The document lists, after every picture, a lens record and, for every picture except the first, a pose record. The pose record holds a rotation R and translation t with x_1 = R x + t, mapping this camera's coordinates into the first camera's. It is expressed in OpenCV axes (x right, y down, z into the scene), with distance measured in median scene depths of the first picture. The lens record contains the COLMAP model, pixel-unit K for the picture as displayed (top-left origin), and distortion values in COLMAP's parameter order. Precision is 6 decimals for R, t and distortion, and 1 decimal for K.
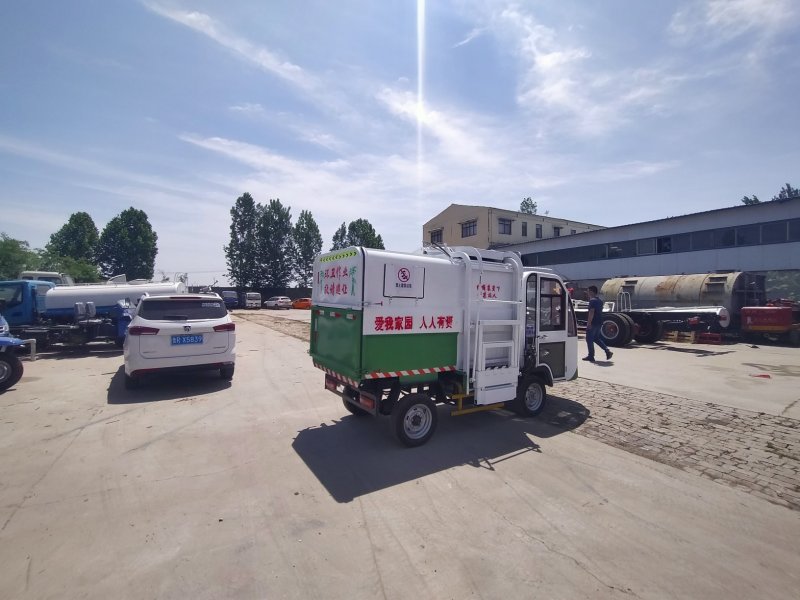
lens RADIAL K [[369.9, 0, 405.2], [0, 369.9, 298.3], [0, 0, 1]] dist [-0.001069, 0.000417]
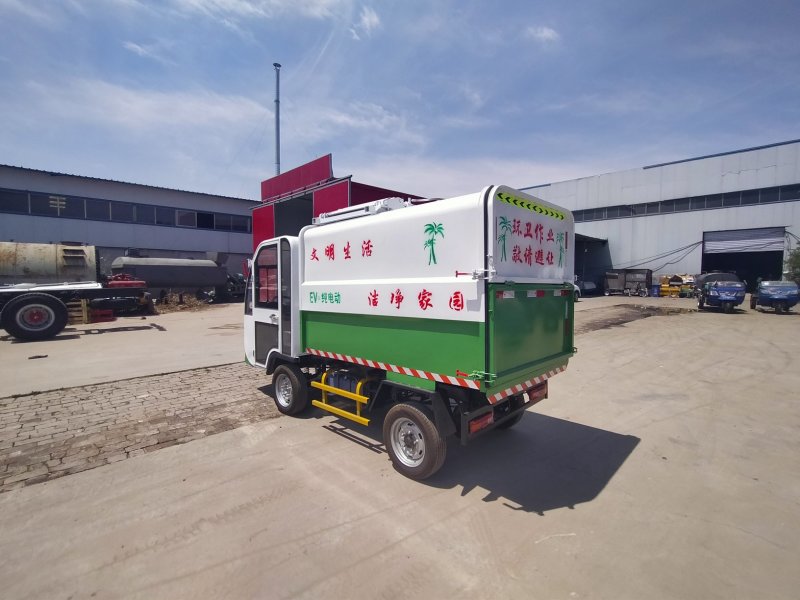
lens RADIAL K [[369.9, 0, 405.2], [0, 369.9, 298.3], [0, 0, 1]] dist [-0.001069, 0.000417]
pose [[-0.231590, -0.060765, 0.970914, -0.742313], [-0.003936, 0.998098, 0.061528, 0.010219], [-0.972806, 0.010428, -0.231388, 1.302473]]
